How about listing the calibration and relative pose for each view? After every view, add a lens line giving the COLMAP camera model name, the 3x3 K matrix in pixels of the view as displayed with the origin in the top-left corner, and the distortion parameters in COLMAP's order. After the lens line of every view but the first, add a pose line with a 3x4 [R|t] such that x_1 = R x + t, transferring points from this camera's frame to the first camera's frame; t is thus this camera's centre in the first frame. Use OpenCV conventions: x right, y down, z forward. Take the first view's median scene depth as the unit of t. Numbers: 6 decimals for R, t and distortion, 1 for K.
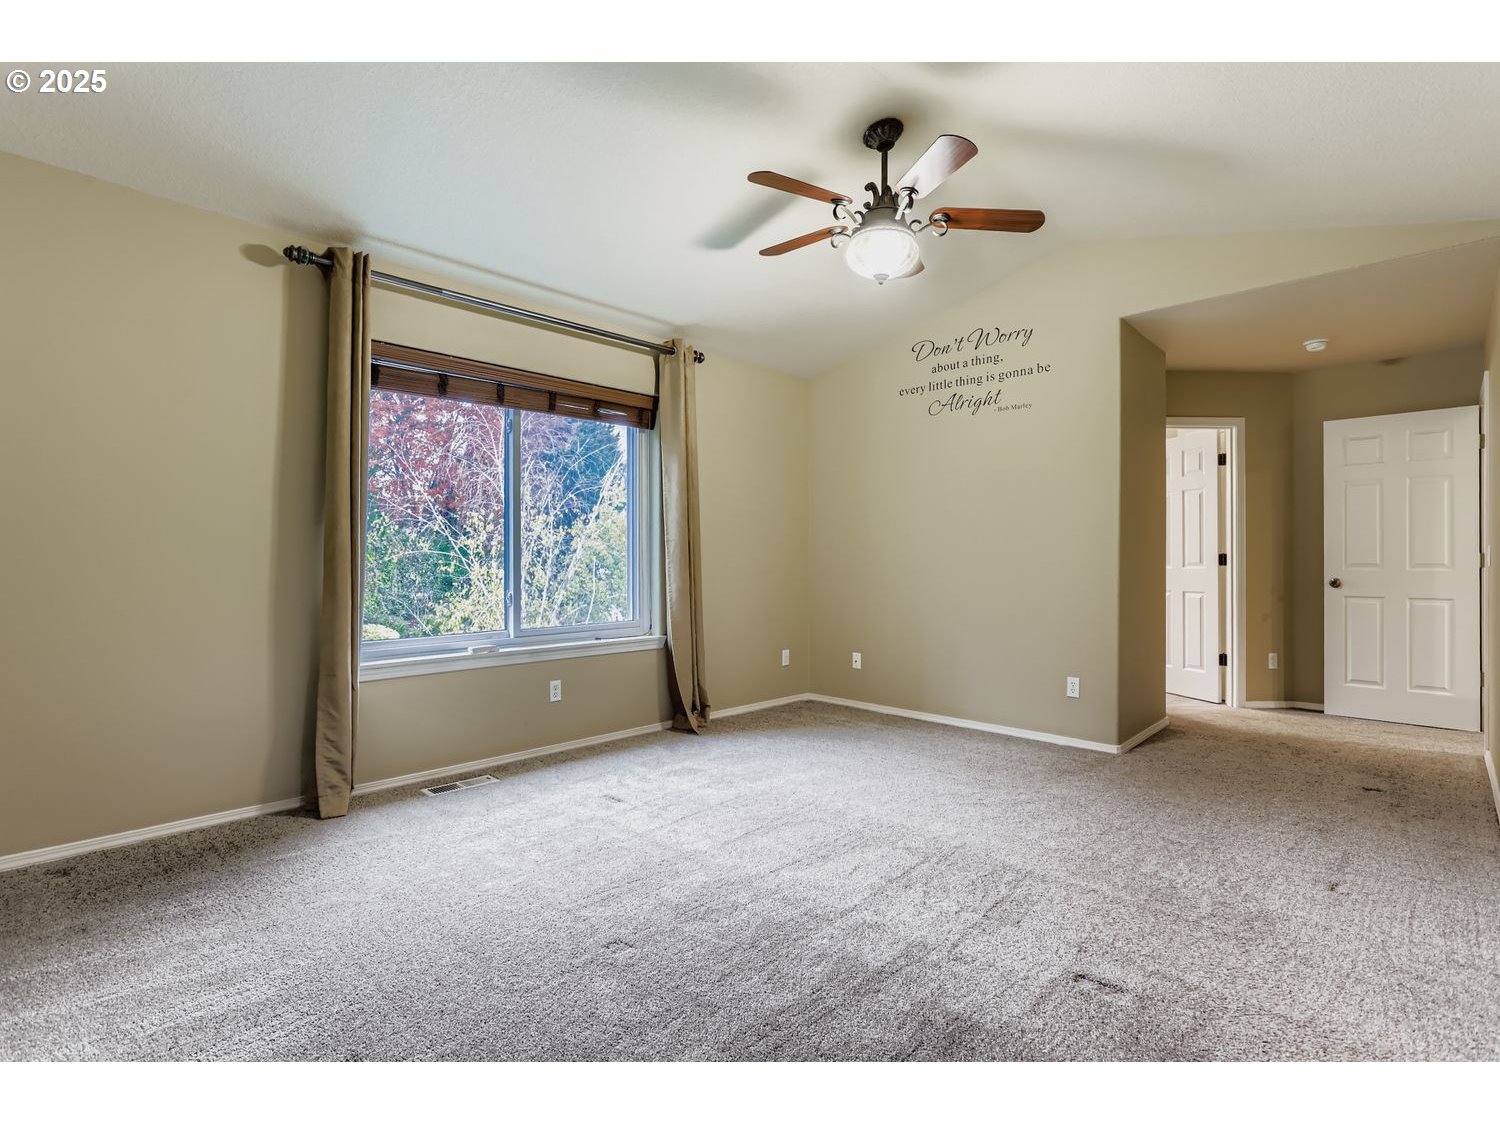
lens RADIAL K [[722.9, 0, 745.5], [0, 722.9, 561.9], [0, 0, 1]] dist [-0.023554, 0.012282]
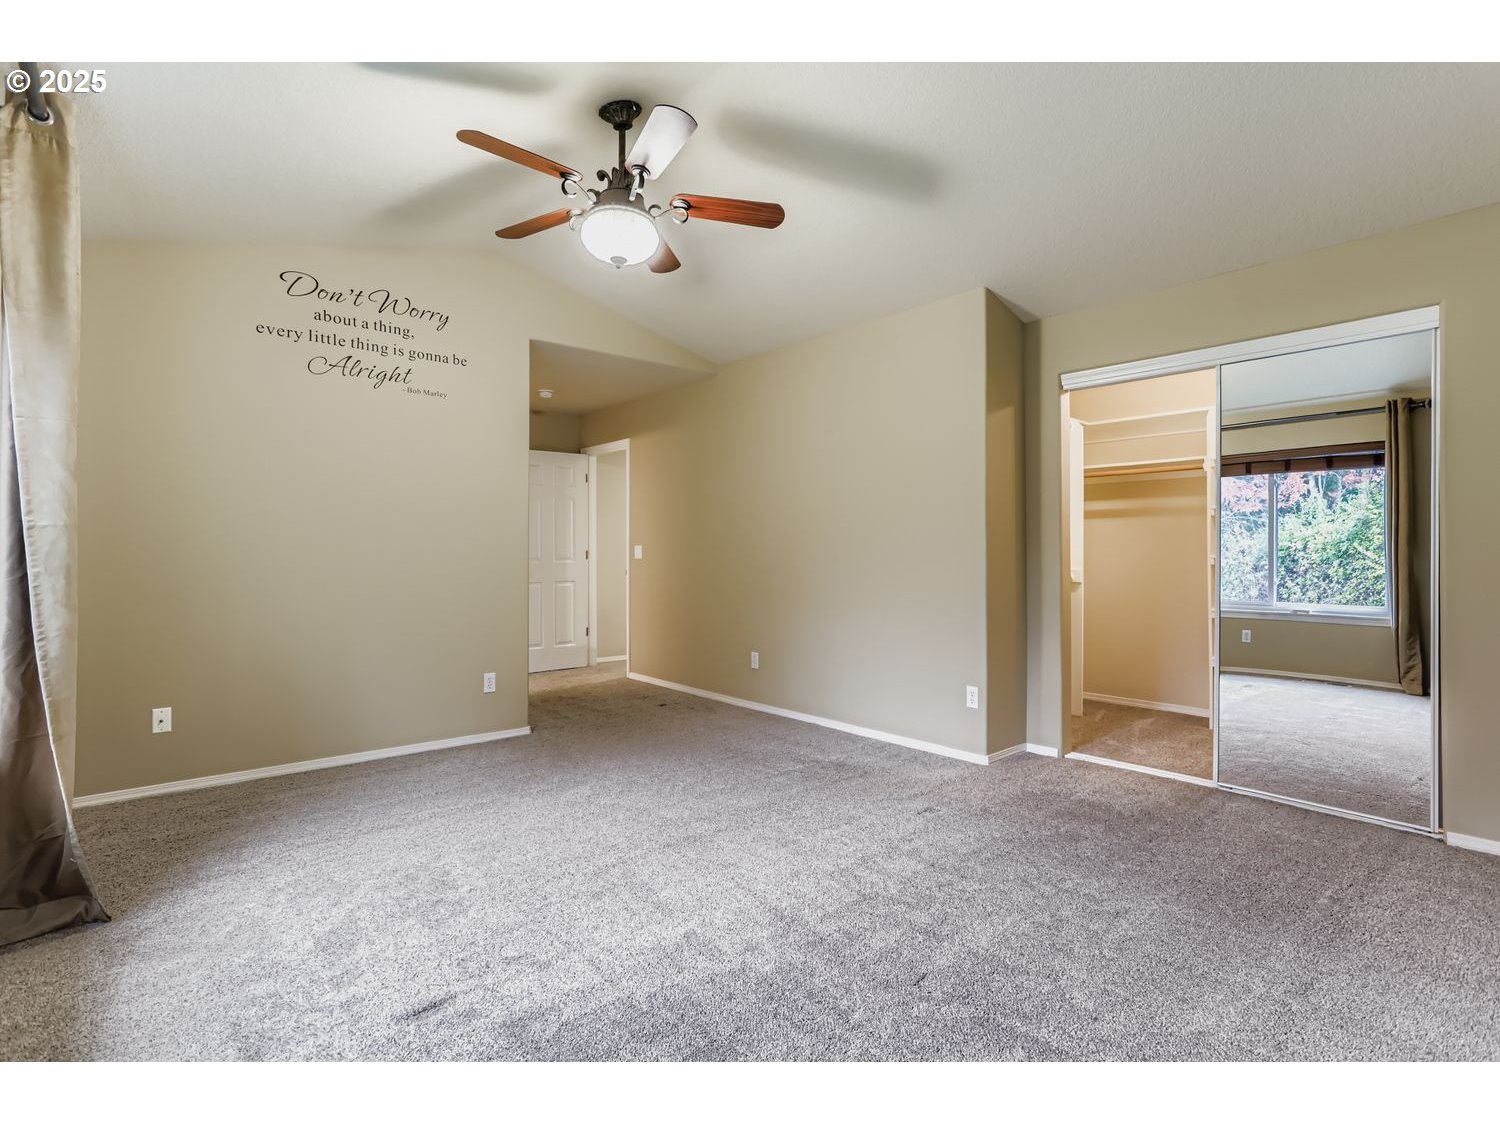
lens RADIAL K [[722.9, 0, 743.0], [0, 722.9, 548.8], [0, 0, 1]] dist [-0.023554, 0.012282]
pose [[0.107435, -0.001876, 0.994210, -0.490268], [0.007248, 0.999973, 0.001103, -0.013407], [-0.994186, 0.007087, 0.107446, 0.493619]]
